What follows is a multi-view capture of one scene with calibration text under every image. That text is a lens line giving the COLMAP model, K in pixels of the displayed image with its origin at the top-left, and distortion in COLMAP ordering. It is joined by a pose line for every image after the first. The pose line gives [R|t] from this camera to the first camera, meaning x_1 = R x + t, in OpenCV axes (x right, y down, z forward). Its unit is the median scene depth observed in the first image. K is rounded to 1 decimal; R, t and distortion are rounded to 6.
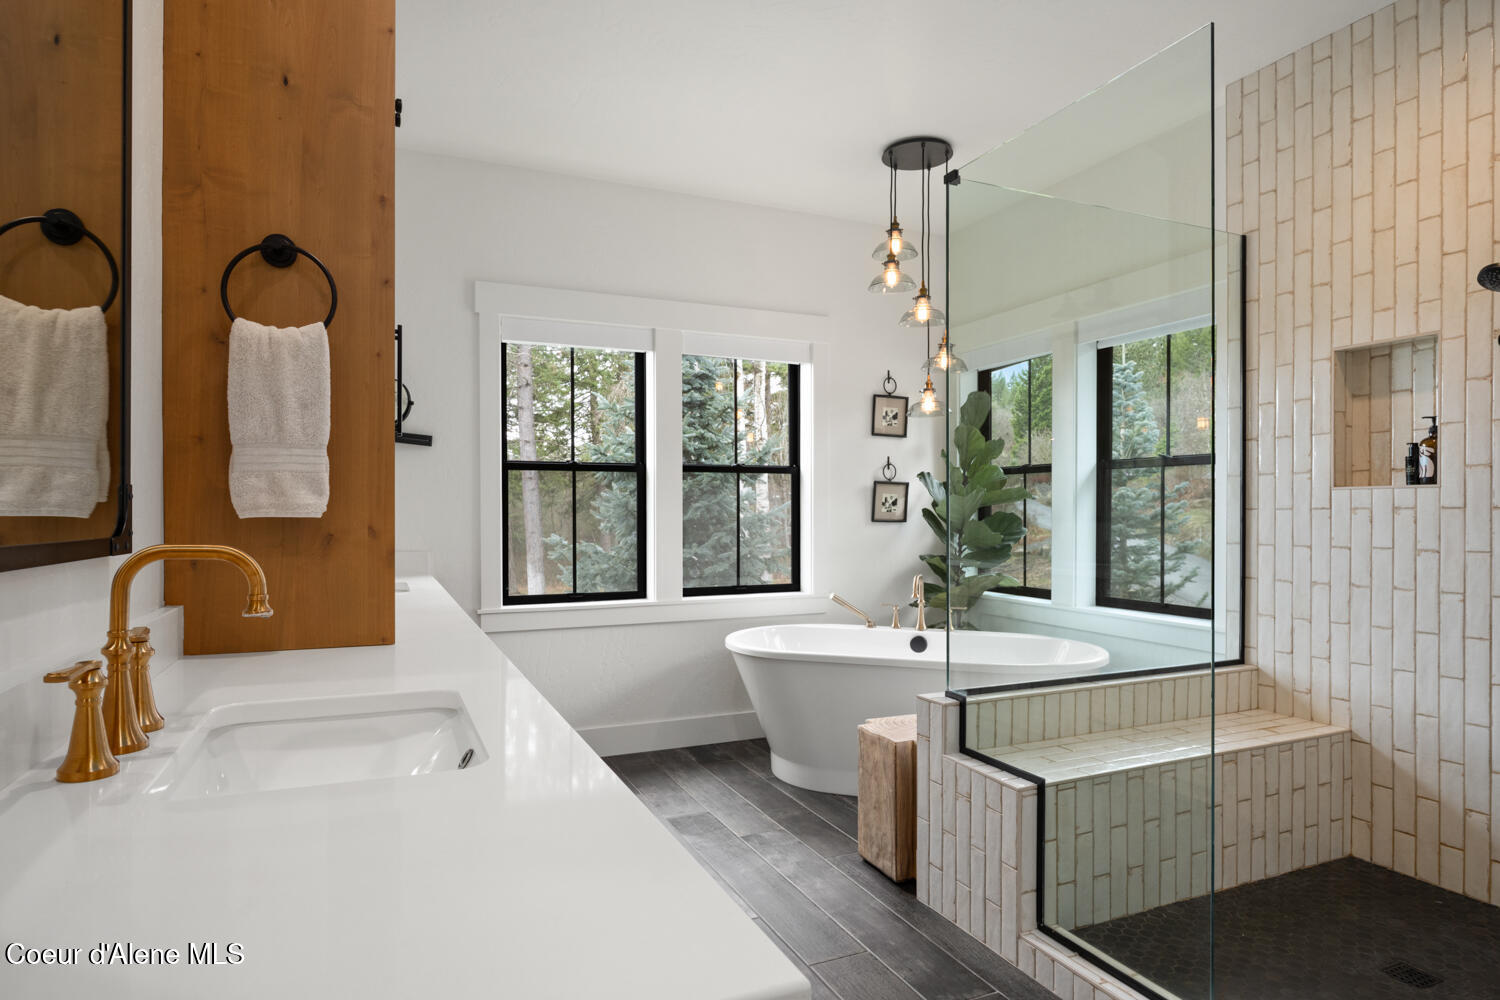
lens RADIAL K [[860.3, 0, 742.2], [0, 860.3, 514.6], [0, 0, 1]] dist [0.007136, 0.002784]
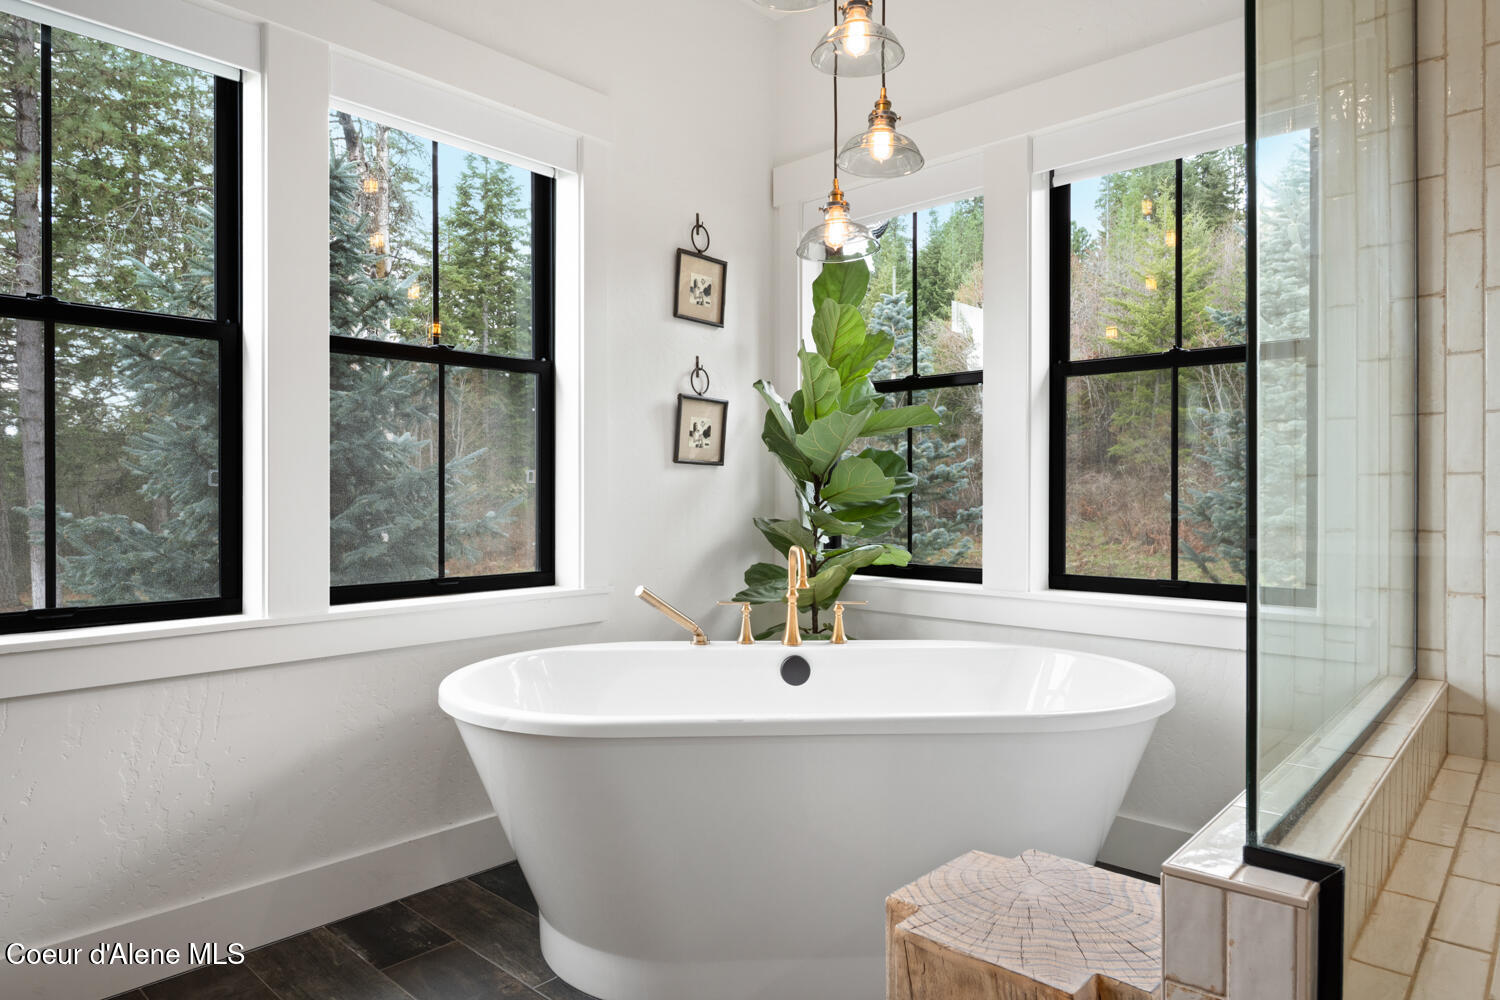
lens RADIAL K [[912.1, 0, 750.1], [0, 912.1, 499.7], [0, 0, 1]] dist [-0.002194, -0.002070]
pose [[0.915244, 0.000821, 0.402900, -0.060887], [0.000052, 0.999998, -0.002154, 0.039006], [-0.402901, 0.001992, 0.915242, 0.454940]]
